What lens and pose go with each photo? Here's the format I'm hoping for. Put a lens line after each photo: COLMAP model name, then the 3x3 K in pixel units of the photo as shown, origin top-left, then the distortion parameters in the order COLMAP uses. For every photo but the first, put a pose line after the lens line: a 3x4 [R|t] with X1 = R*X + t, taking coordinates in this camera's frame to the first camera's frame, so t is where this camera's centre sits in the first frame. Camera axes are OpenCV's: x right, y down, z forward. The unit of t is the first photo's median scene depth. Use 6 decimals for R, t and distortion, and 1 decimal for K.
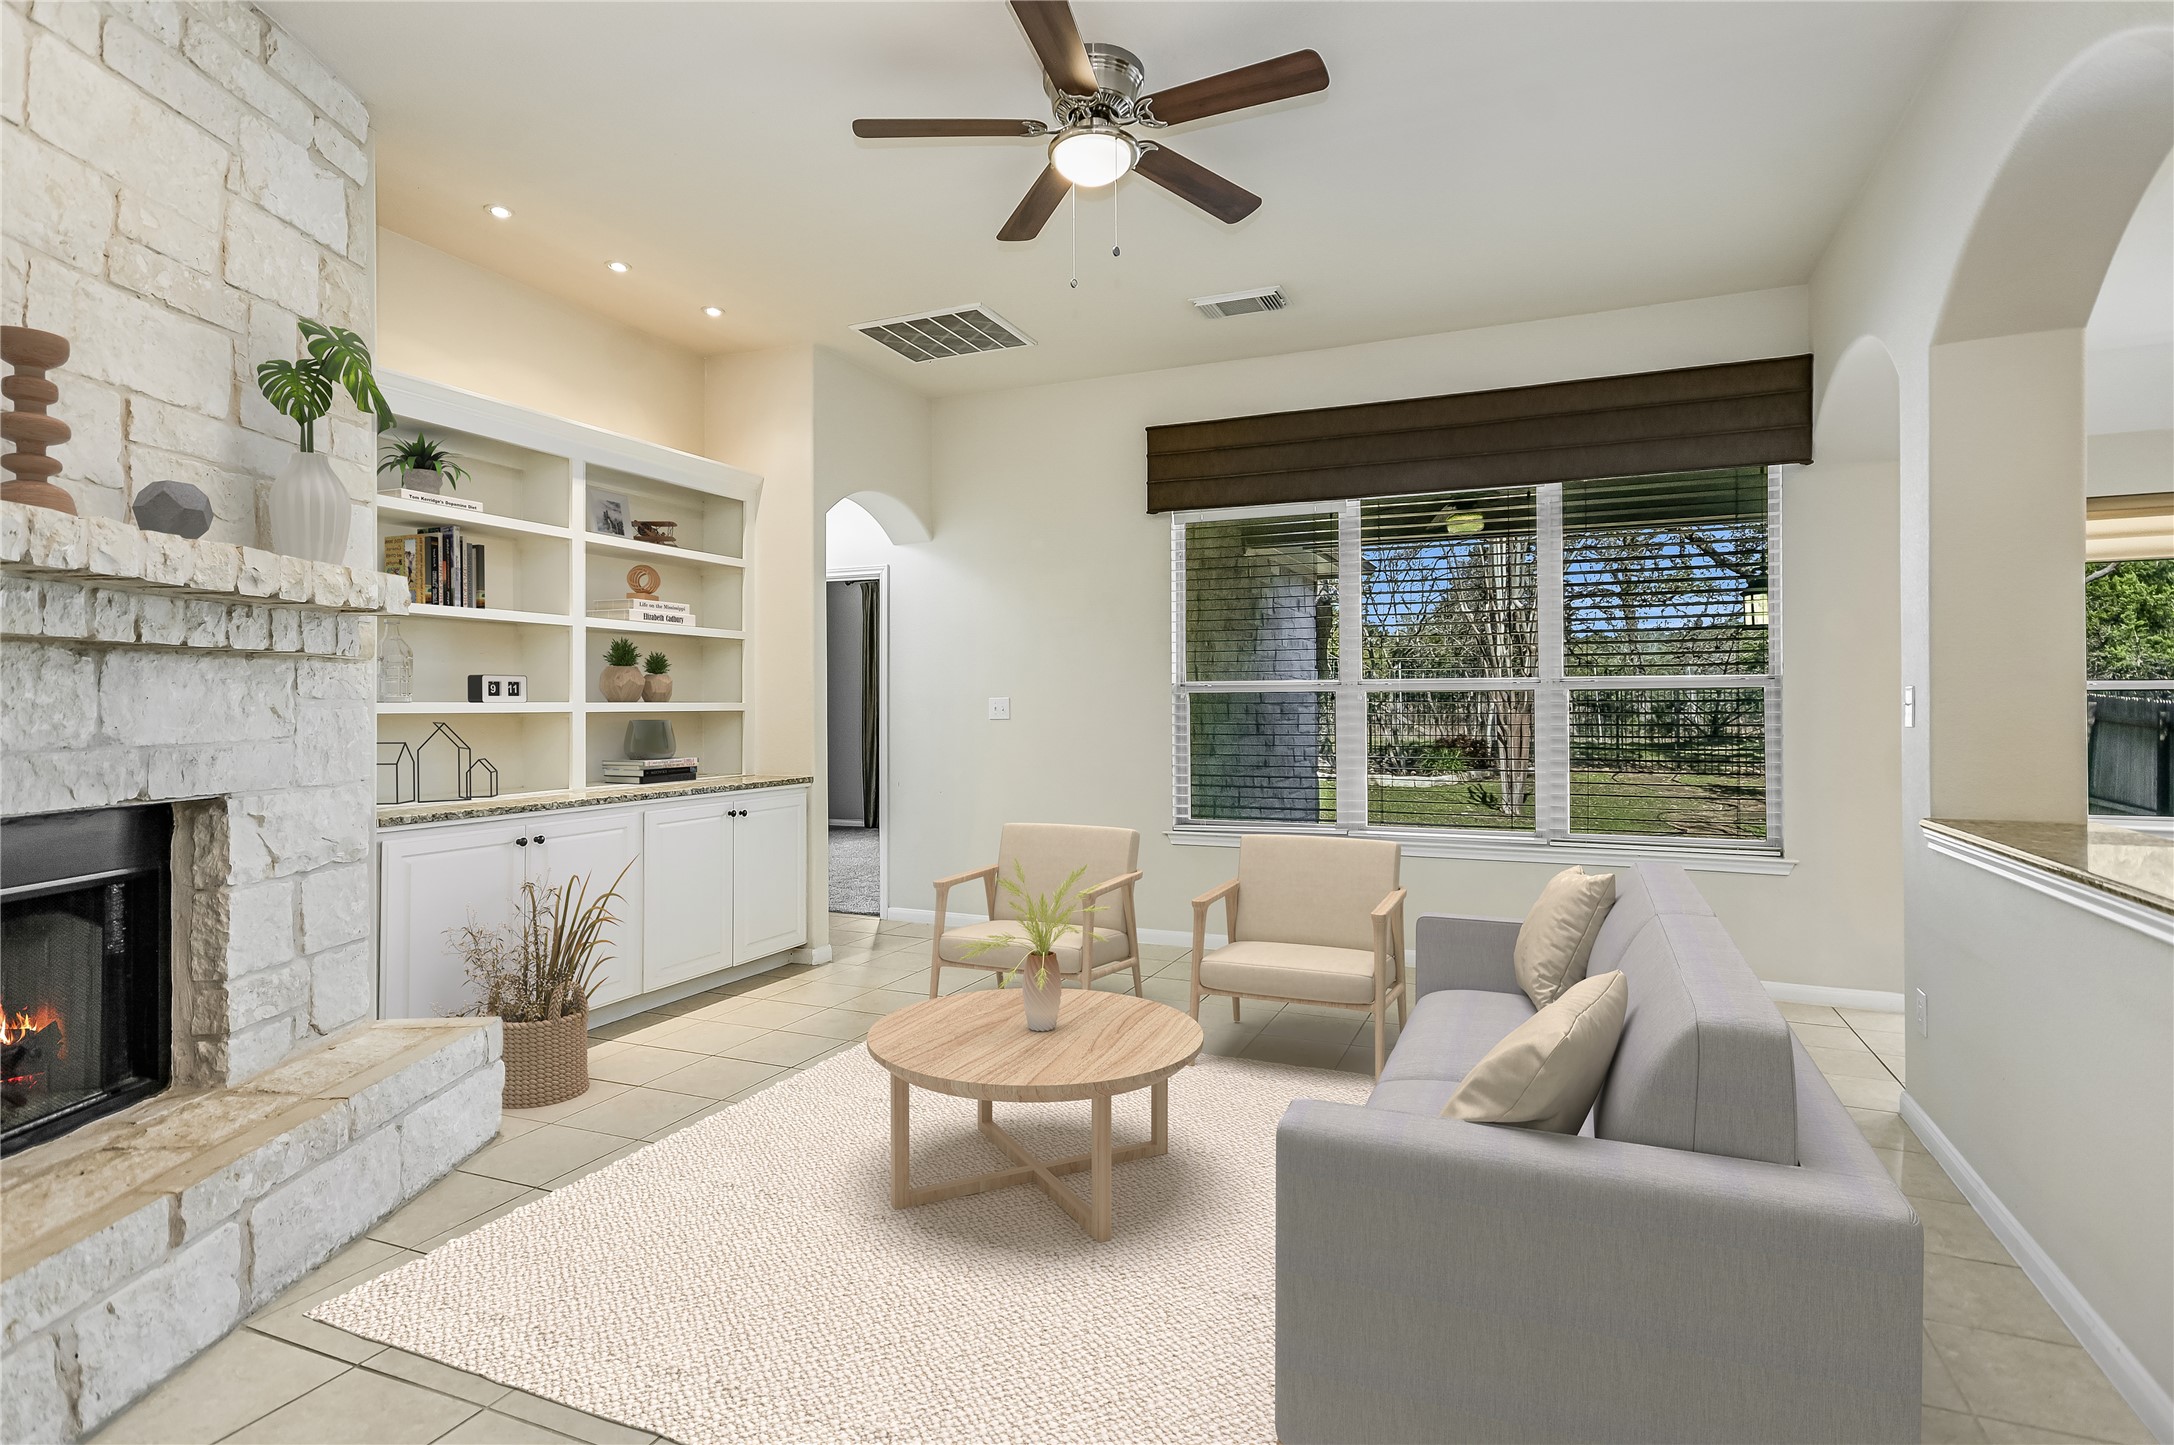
lens RADIAL K [[1072.0, 0, 1085.6], [0, 1072.0, 695.4], [0, 0, 1]] dist [-0.003041, -0.000365]
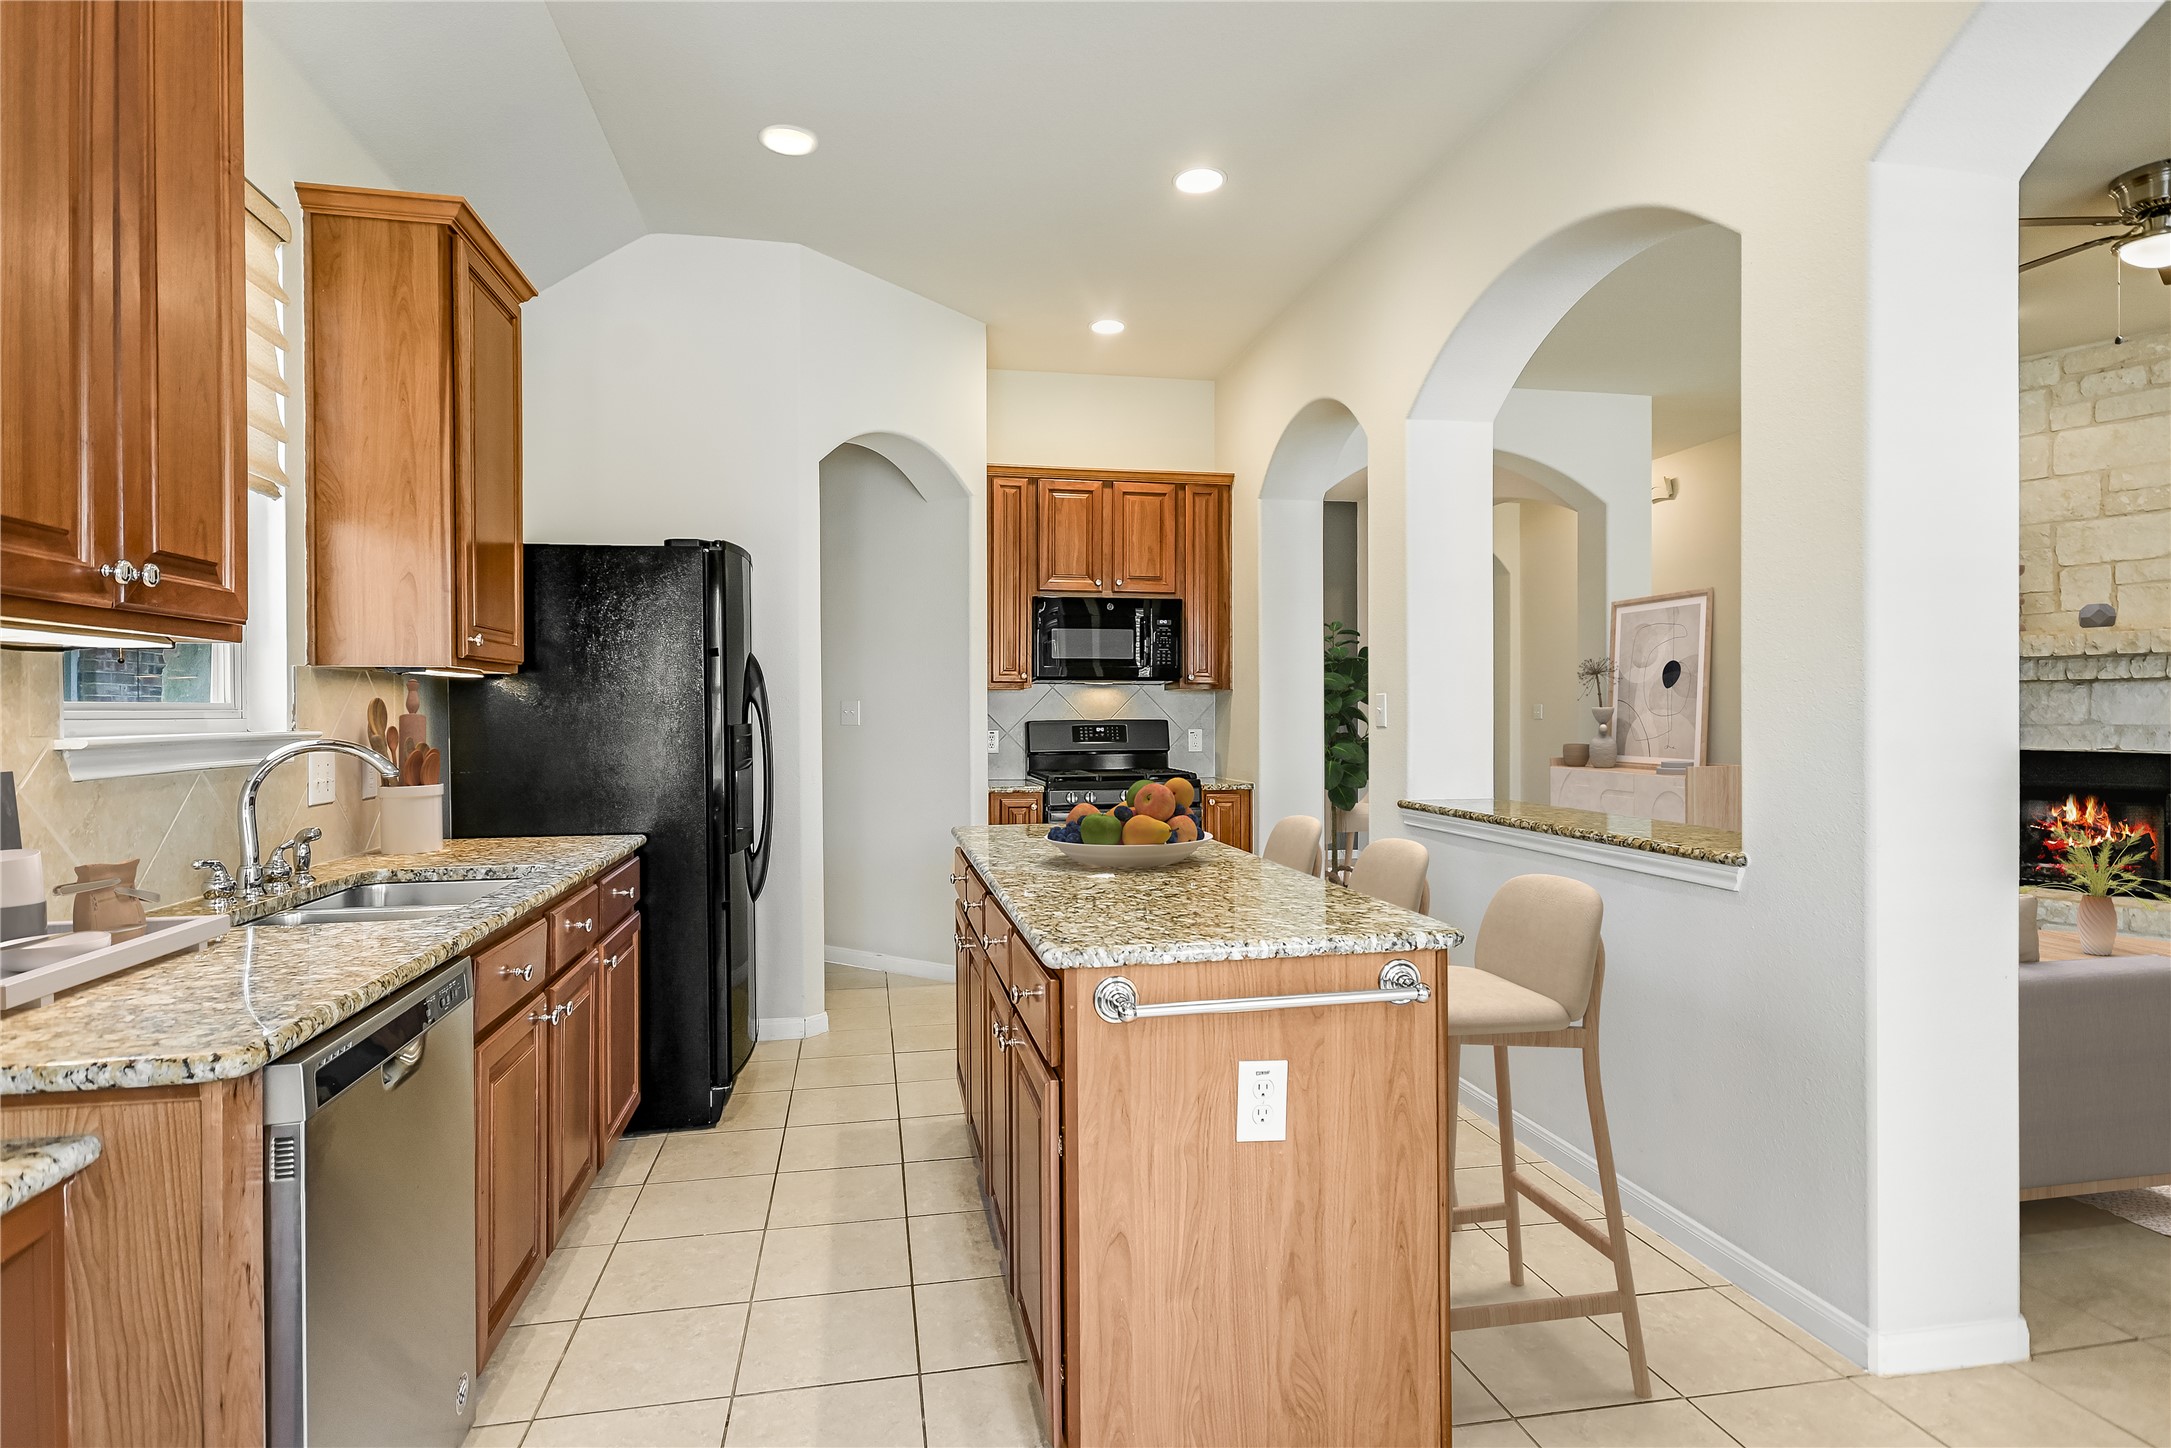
lens RADIAL K [[1116.8, 0, 1085.5], [0, 1116.8, 724.0], [0, 0, 1]] dist [-0.013777, -0.000860]
pose [[-0.827699, 0.010798, -0.561069, 1.747220], [0.010692, 0.999937, 0.003472, 0.012970], [0.561071, -0.003125, -0.827762, 1.389783]]
